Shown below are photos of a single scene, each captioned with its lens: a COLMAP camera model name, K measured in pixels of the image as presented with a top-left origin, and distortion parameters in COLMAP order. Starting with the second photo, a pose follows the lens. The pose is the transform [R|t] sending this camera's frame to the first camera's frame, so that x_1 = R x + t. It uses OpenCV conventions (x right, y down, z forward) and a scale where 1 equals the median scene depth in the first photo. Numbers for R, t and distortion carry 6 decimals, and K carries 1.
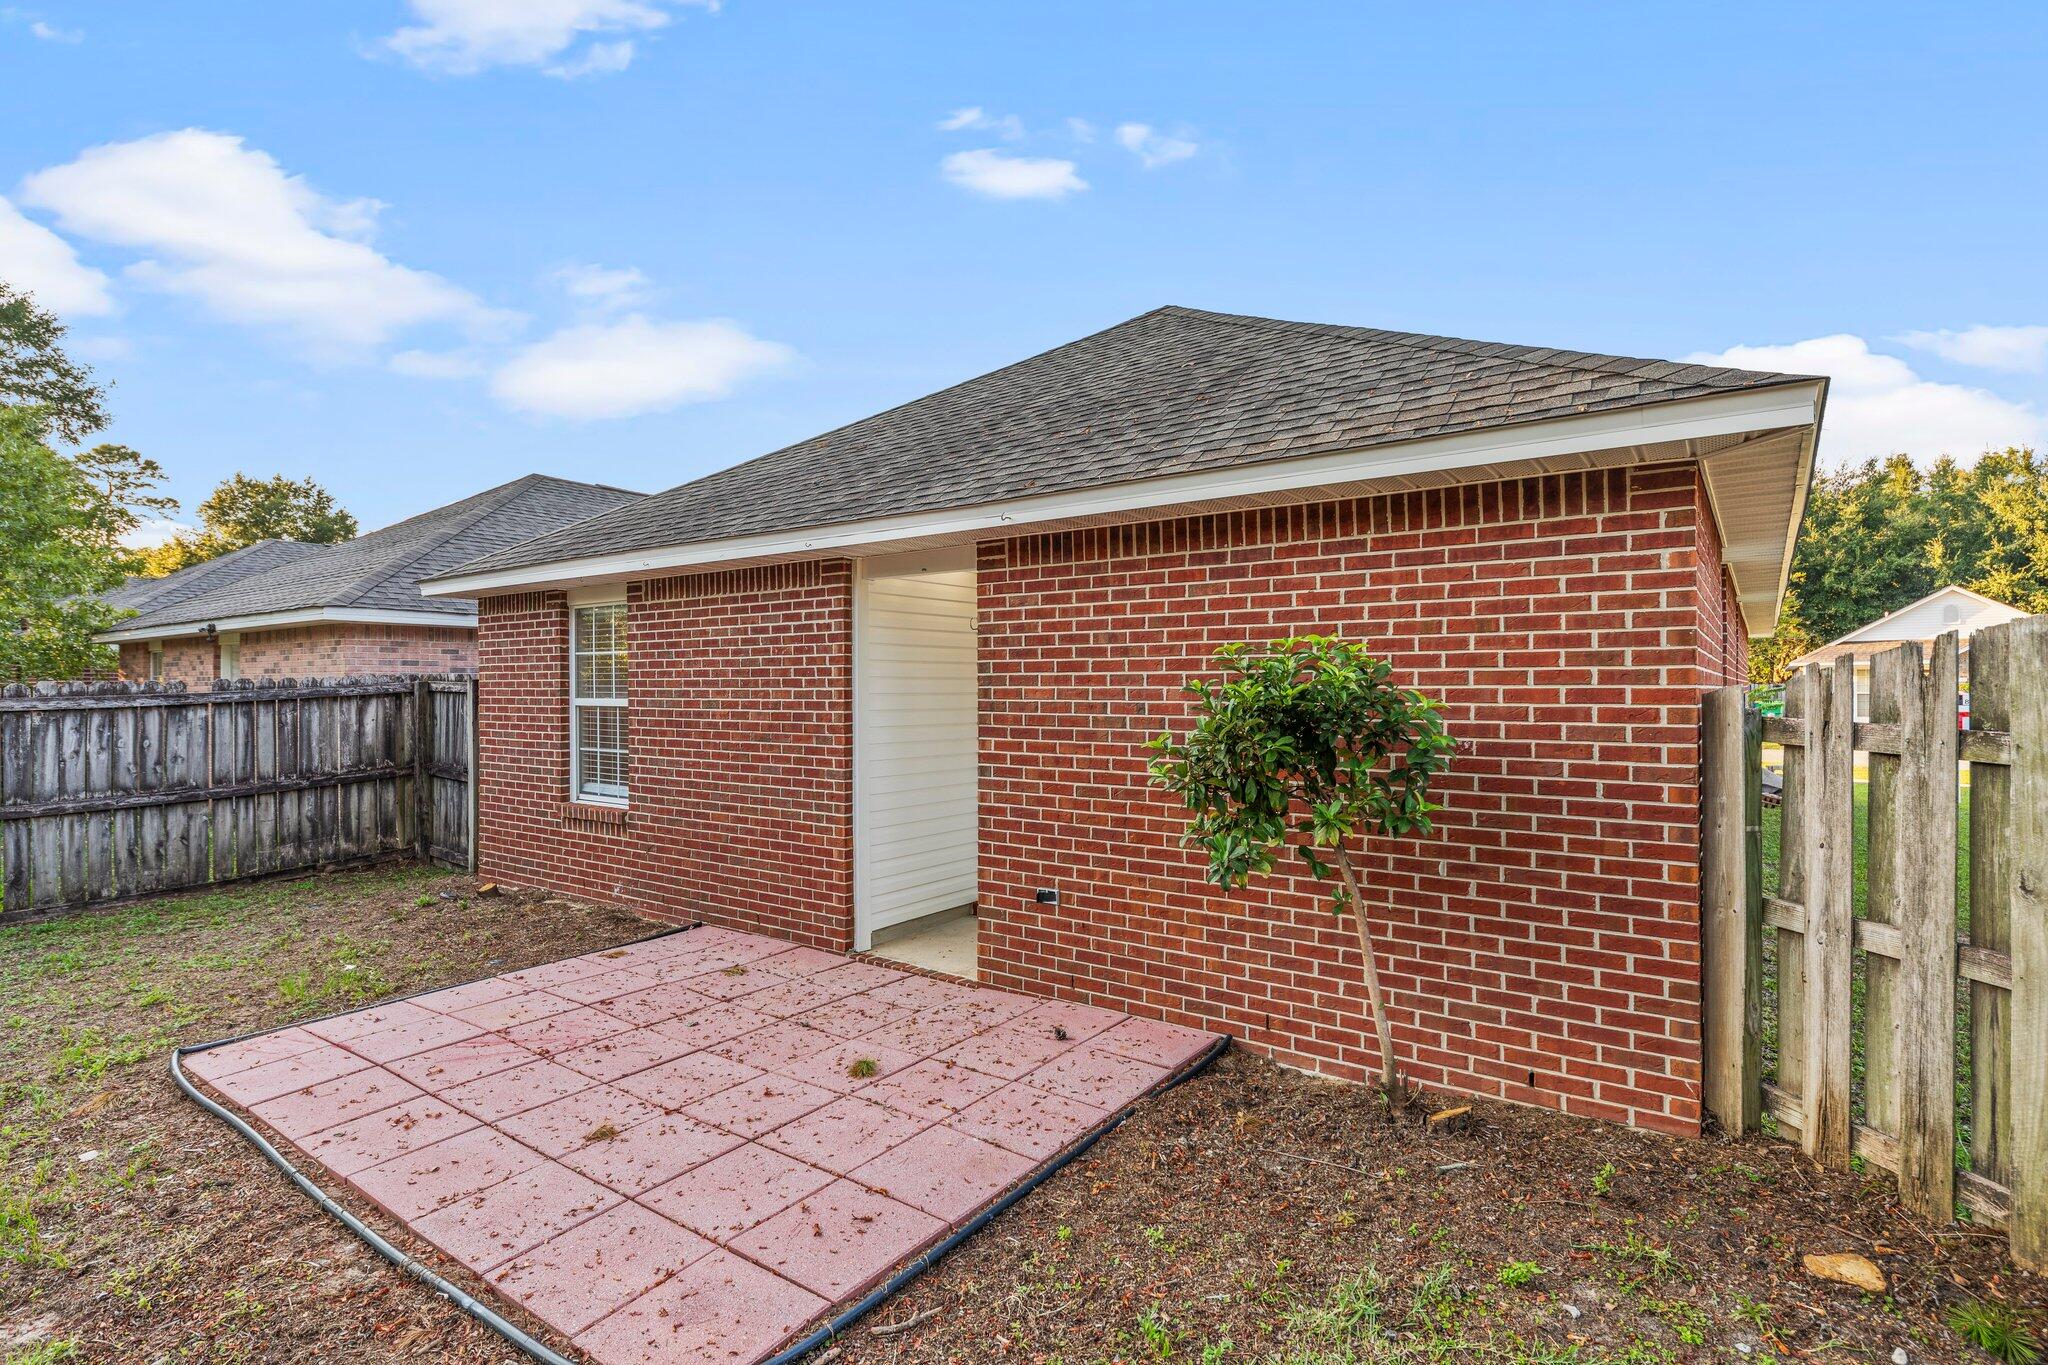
lens RADIAL K [[982.2, 0, 1030.5], [0, 982.2, 686.7], [0, 0, 1]] dist [0.000977, 0.000046]
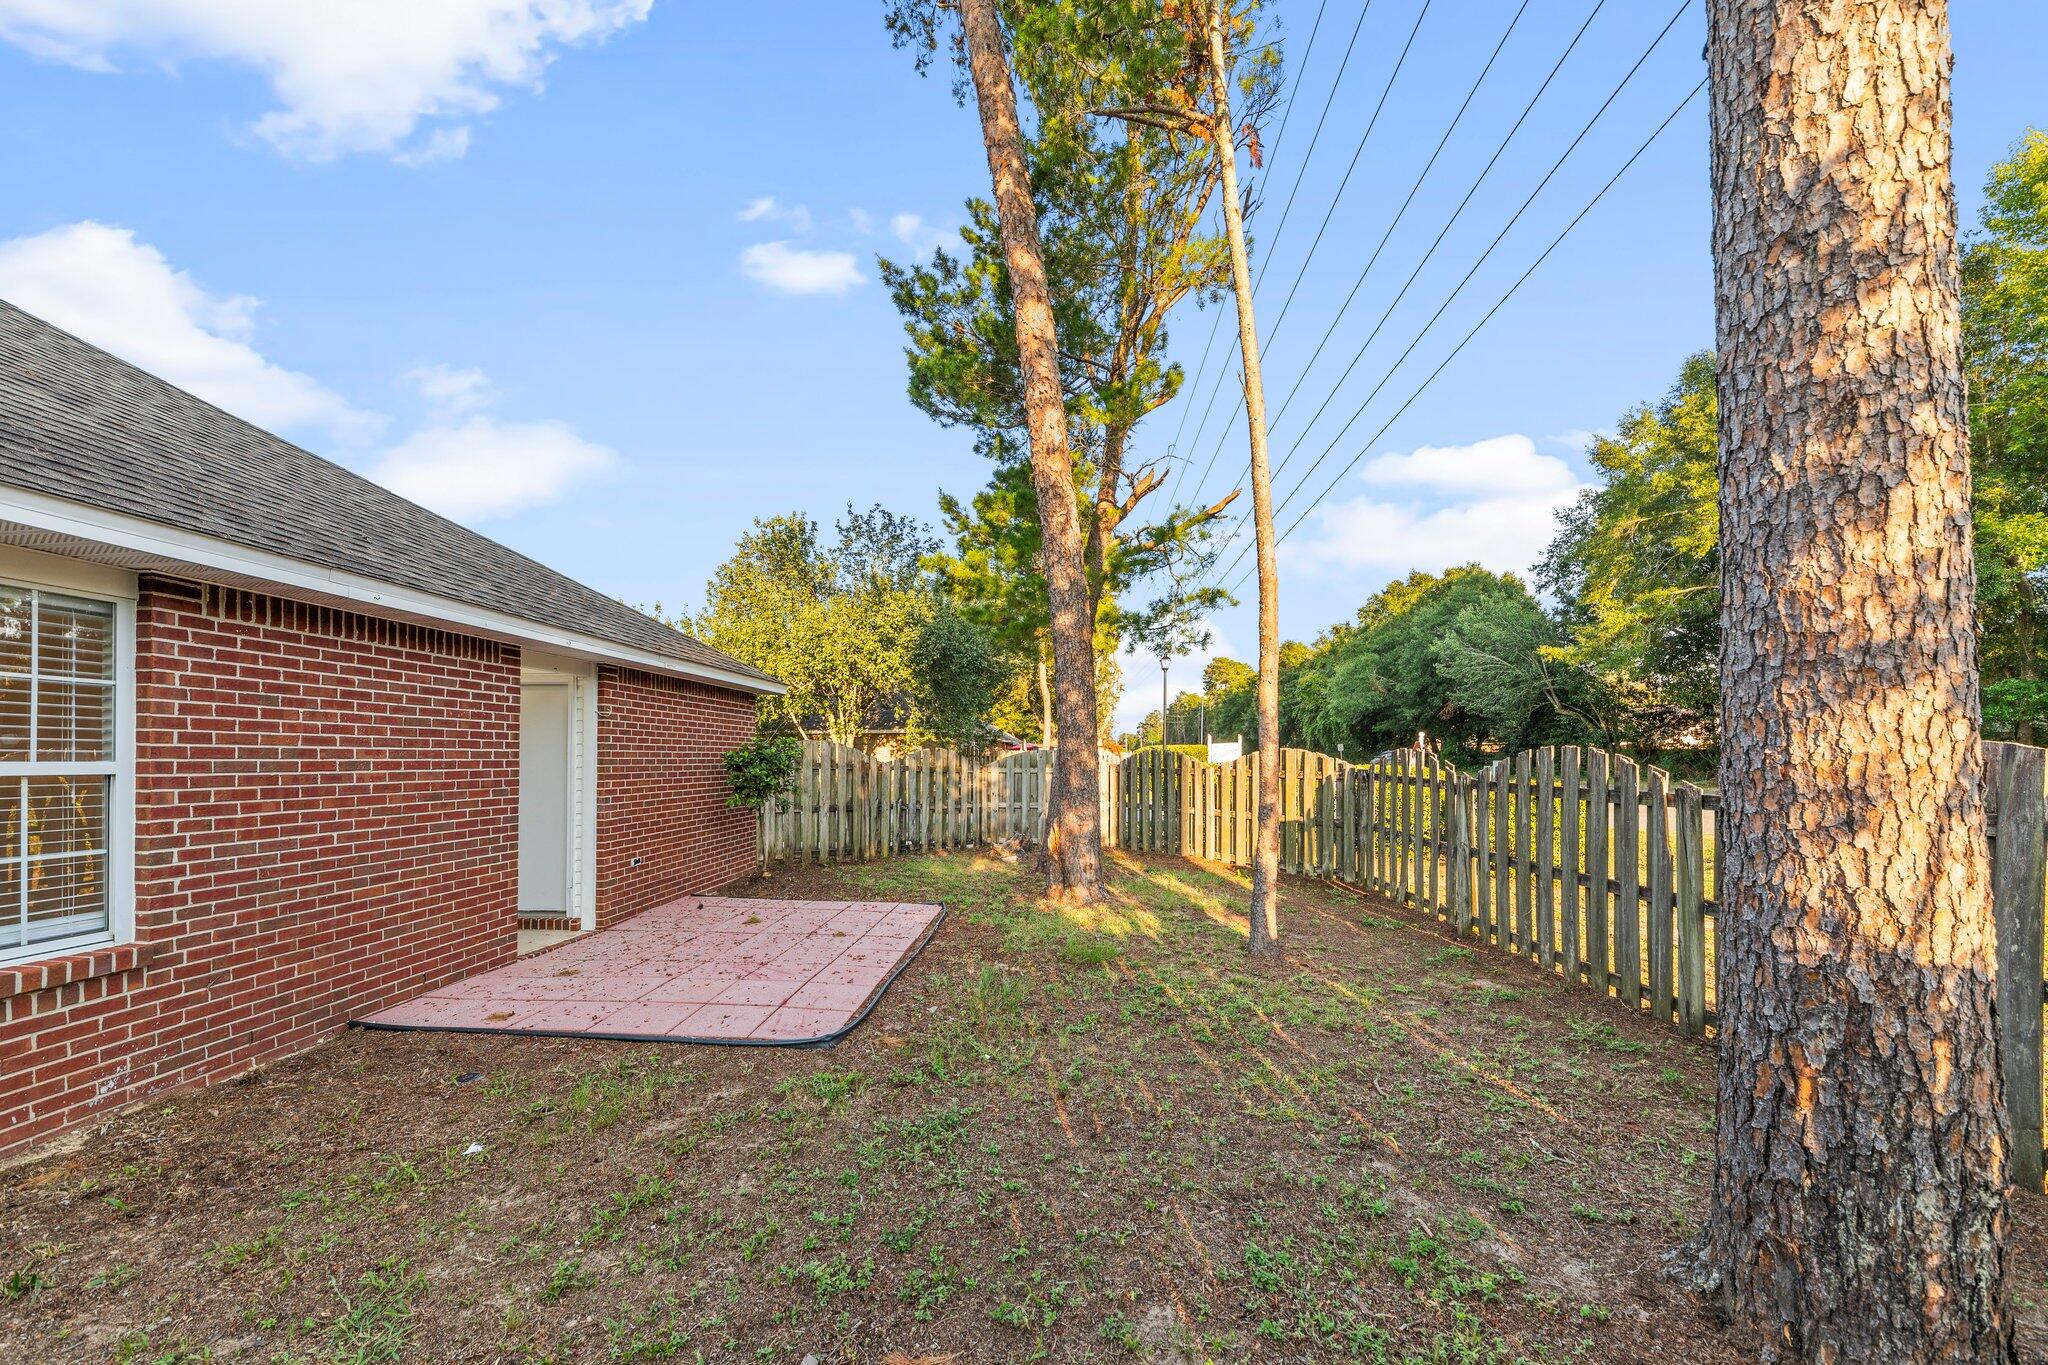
lens RADIAL K [[707.5, 0, 1035.1], [0, 707.5, 753.4], [0, 0, 1]] dist [-0.000651, -0.000260]
pose [[-0.539575, 0.001654, 0.841936, -1.266423], [-0.007919, 0.999944, -0.007039, 0.007099], [-0.841901, -0.010465, -0.539531, 0.897707]]
